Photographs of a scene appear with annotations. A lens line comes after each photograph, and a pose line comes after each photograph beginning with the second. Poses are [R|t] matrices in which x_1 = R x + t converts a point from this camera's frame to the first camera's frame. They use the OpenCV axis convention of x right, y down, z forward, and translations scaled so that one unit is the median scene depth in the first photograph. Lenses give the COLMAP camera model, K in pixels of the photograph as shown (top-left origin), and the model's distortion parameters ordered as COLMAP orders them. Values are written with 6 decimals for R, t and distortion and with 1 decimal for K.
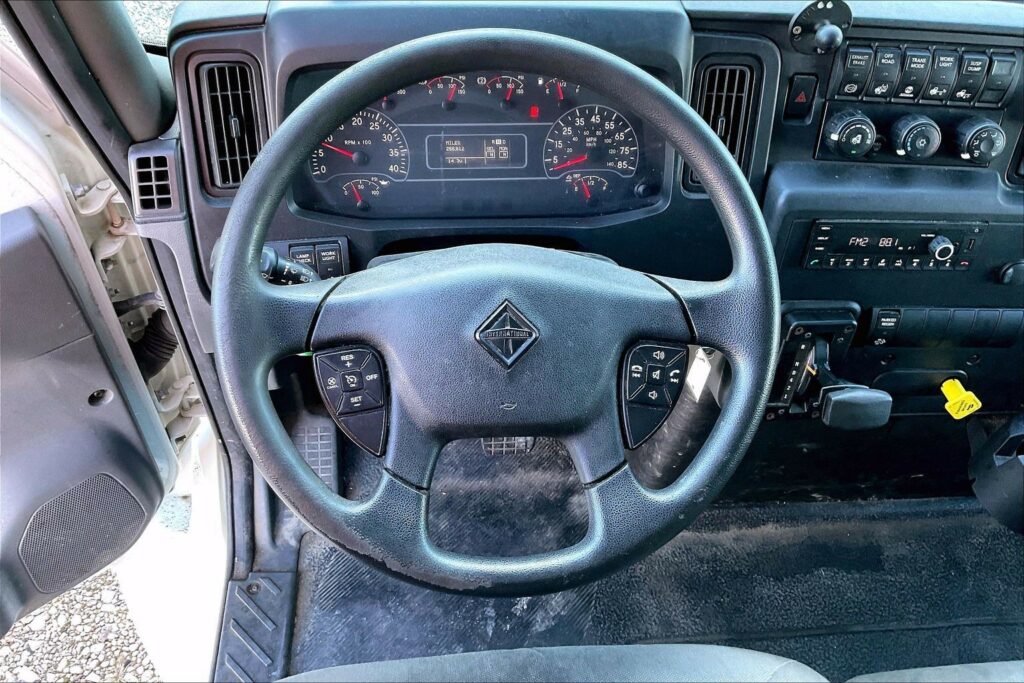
lens RADIAL K [[845.9, 0, 509.3], [0, 845.9, 337.8], [0, 0, 1]] dist [0.107013, -0.197199]
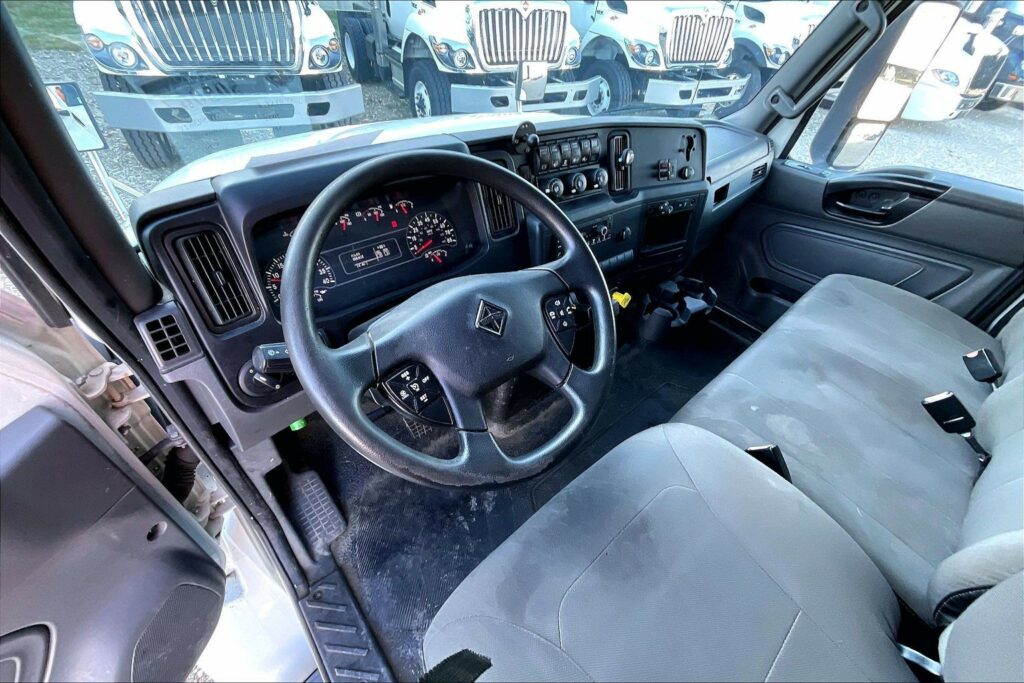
lens RADIAL K [[416.2, 0, 512.0], [0, 416.2, 341.5], [0, 0, 1]] dist [0.000326, 0.000772]
pose [[0.804096, -0.390535, 0.448232, -0.243363], [0.421804, 0.906094, 0.032775, 0.018336], [-0.418940, 0.162712, 0.893316, 0.196274]]
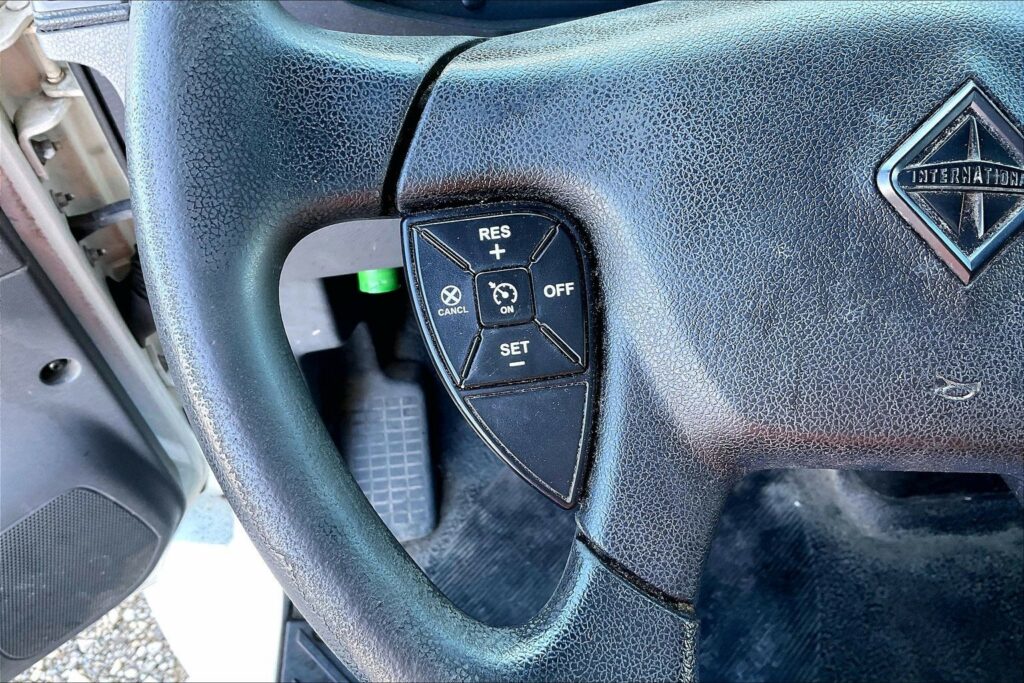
lens RADIAL K [[845.9, 0, 509.3], [0, 845.9, 337.8], [0, 0, 1]] dist [0.107013, -0.197199]
pose [[0.996512, -0.035193, -0.075668, -0.115551], [0.040222, 0.997009, 0.065994, 0.019231], [0.073119, -0.068807, 0.994947, 0.453309]]
